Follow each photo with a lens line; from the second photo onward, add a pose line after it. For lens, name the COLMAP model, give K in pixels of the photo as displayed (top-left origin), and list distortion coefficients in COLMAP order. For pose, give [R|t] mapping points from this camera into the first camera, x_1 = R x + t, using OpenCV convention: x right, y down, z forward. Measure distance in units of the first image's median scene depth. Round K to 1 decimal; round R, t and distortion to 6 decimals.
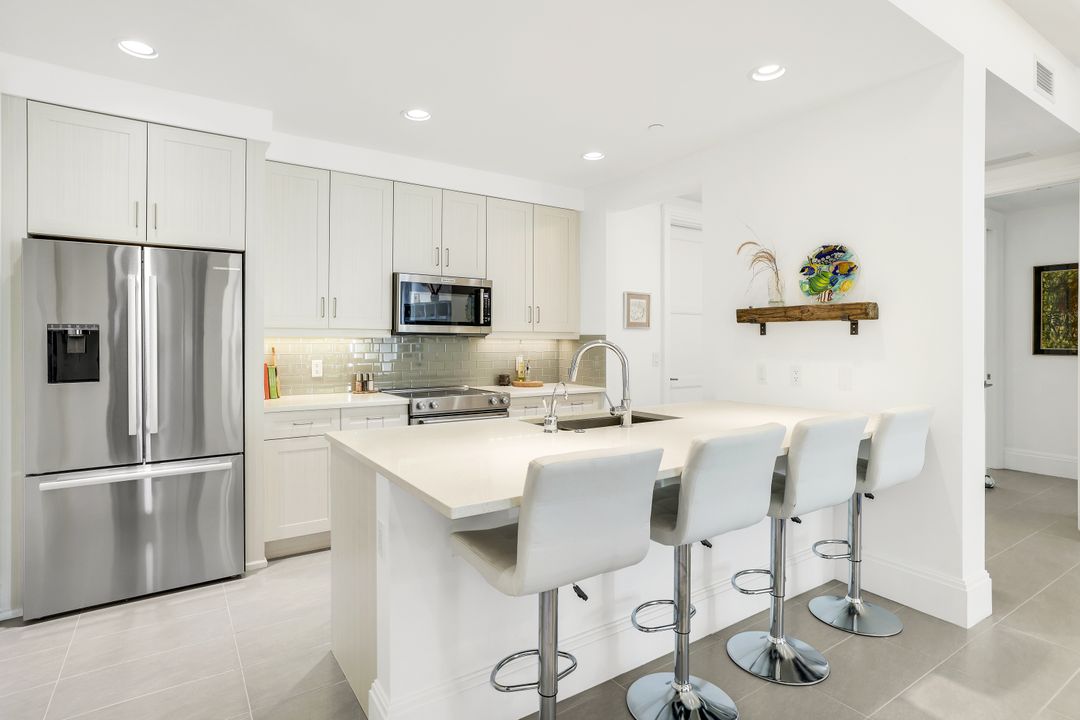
lens RADIAL K [[554.8, 0, 529.9], [0, 554.8, 344.5], [0, 0, 1]] dist [0.017459, 0.001032]
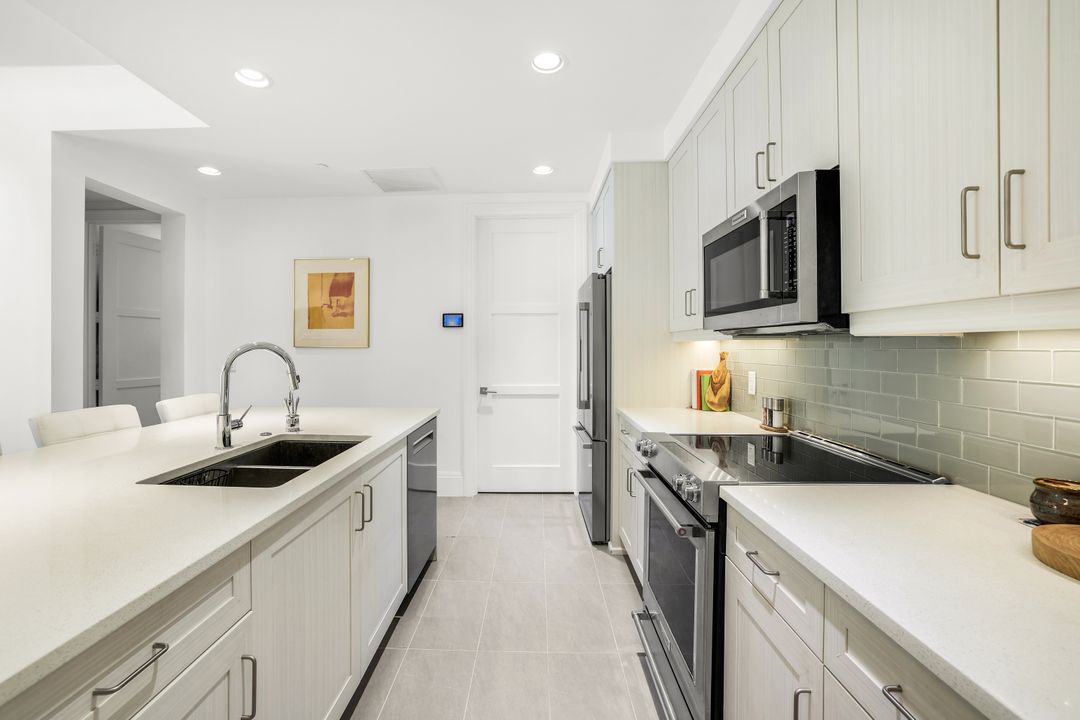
lens RADIAL K [[474.4, 0, 530.8], [0, 474.4, 346.8], [0, 0, 1]] dist [-0.000908, 0.000201]
pose [[-0.561199, -0.007151, -0.827650, 0.404046], [-0.011638, 0.999932, -0.000747, -0.001919], [0.827599, 0.009213, -0.561244, 1.483545]]
